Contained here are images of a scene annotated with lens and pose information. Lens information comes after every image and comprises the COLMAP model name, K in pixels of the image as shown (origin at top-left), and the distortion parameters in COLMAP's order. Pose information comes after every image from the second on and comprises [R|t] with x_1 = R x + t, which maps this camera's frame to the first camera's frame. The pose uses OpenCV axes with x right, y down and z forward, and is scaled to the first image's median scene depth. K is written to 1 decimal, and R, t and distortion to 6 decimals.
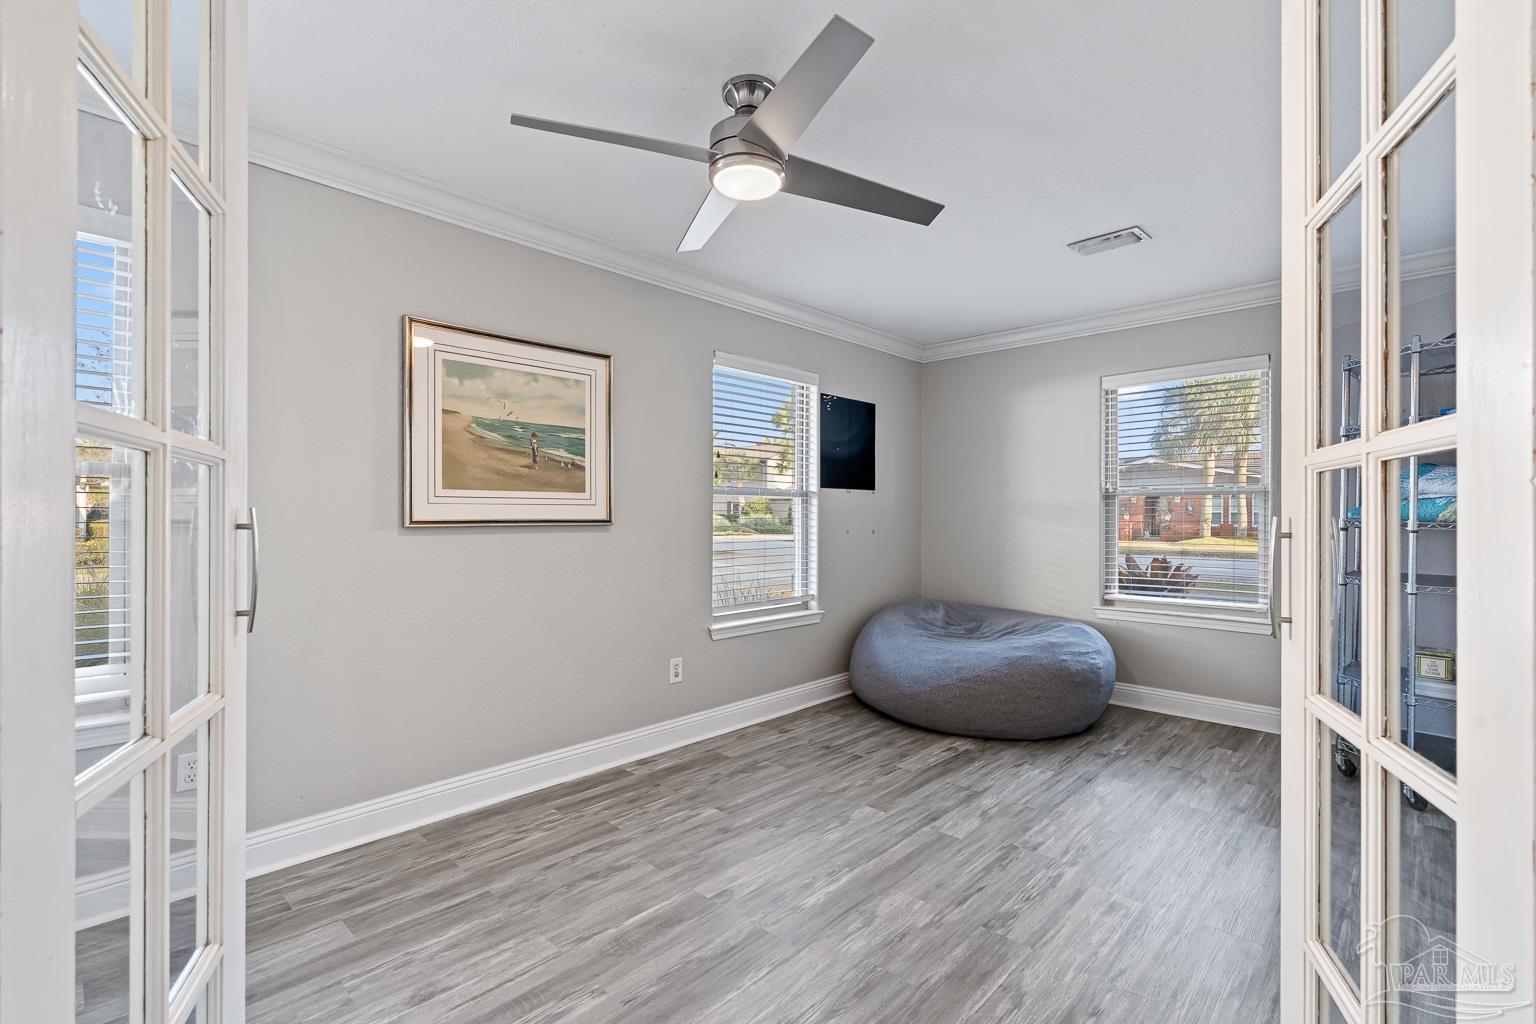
lens RADIAL K [[700.8, 0, 756.8], [0, 700.8, 516.1], [0, 0, 1]] dist [-0.011954, 0.007056]
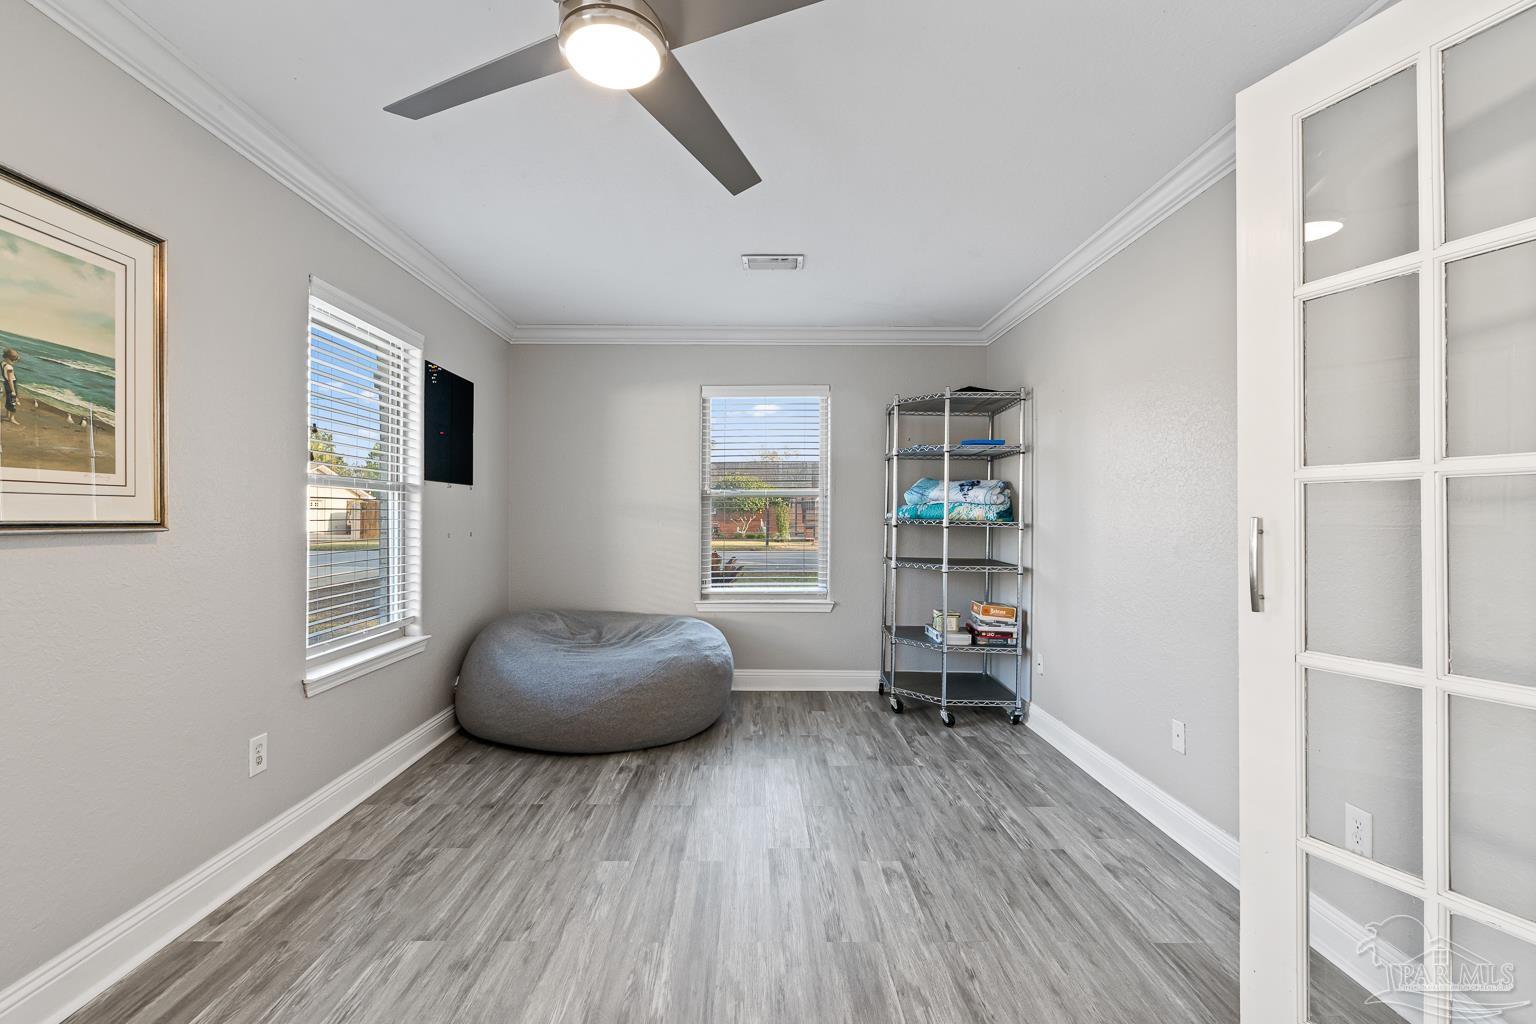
lens RADIAL K [[700.8, 0, 764.8], [0, 700.8, 515.2], [0, 0, 1]] dist [-0.011954, 0.007056]
pose [[0.709621, 0.001250, 0.704582, -0.238501], [-0.000825, 0.999999, -0.000943, -0.000356], [-0.704583, 0.000088, 0.709622, 0.214845]]
